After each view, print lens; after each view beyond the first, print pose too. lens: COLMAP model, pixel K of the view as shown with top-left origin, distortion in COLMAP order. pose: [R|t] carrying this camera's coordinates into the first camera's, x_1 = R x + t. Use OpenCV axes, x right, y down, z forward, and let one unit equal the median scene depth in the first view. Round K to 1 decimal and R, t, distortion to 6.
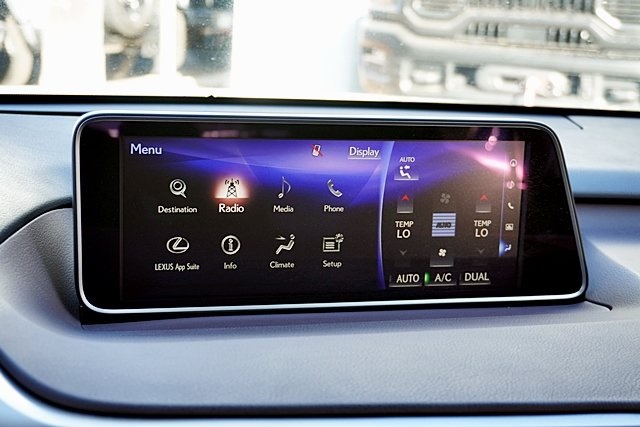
lens RADIAL K [[930.9, 0, 319.6], [0, 930.9, 218.1], [0, 0, 1]] dist [0.070440, 0.000000]
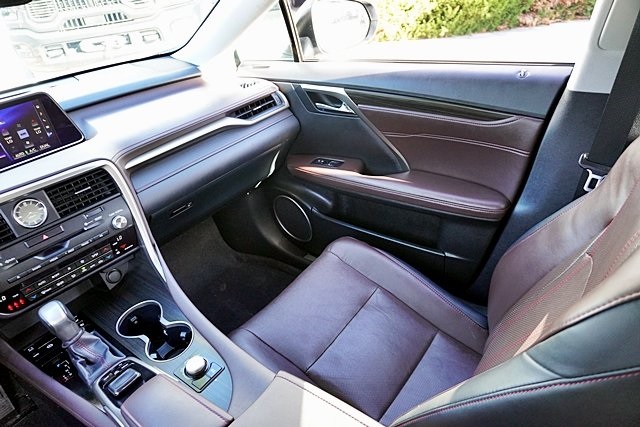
lens RADIAL K [[431.5, 0, 320.8], [0, 431.5, 215.6], [0, 0, 1]] dist [-0.043899, 0.035313]
pose [[0.798648, -0.430615, 0.420396, 0.207170], [0.295330, 0.889108, 0.349668, 0.044291], [-0.524349, -0.155106, 0.837257, -0.719432]]
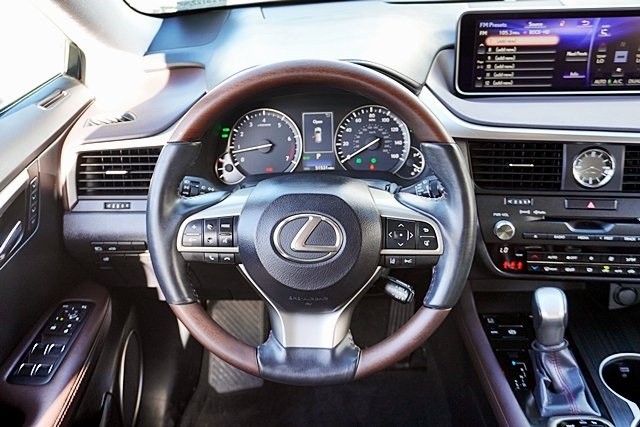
lens RADIAL K [[644.6, 0, 312.2], [0, 644.6, 214.4], [0, 0, 1]] dist [-0.000621, 0.000000]
pose [[0.944468, 0.078459, -0.319100, -0.038595], [0.007374, 0.965773, 0.259284, -0.032516], [0.328521, -0.247239, 0.911563, -0.695046]]
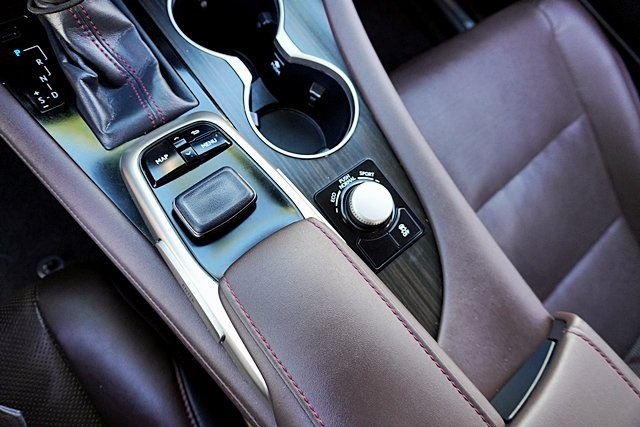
lens RADIAL K [[431.5, 0, 317.1], [0, 431.5, 213.2], [0, 0, 1]] dist [-0.043899, 0.035313]
pose [[0.907403, -0.300071, 0.294240, 0.054477], [-0.104647, 0.516754, 0.849715, 0.272427], [-0.407024, -0.801825, 0.437502, 0.086440]]
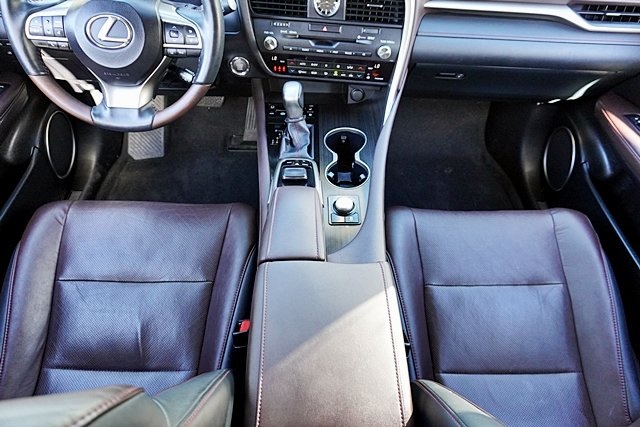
lens RADIAL K [[431.5, 0, 319.3], [0, 431.5, 215.8], [0, 0, 1]] dist [-0.043899, 0.035313]
pose [[0.962177, 0.195746, -0.189470, 0.407675], [-0.061673, 0.833950, 0.548383, 0.043325], [0.265353, -0.515956, 0.814480, -0.711760]]
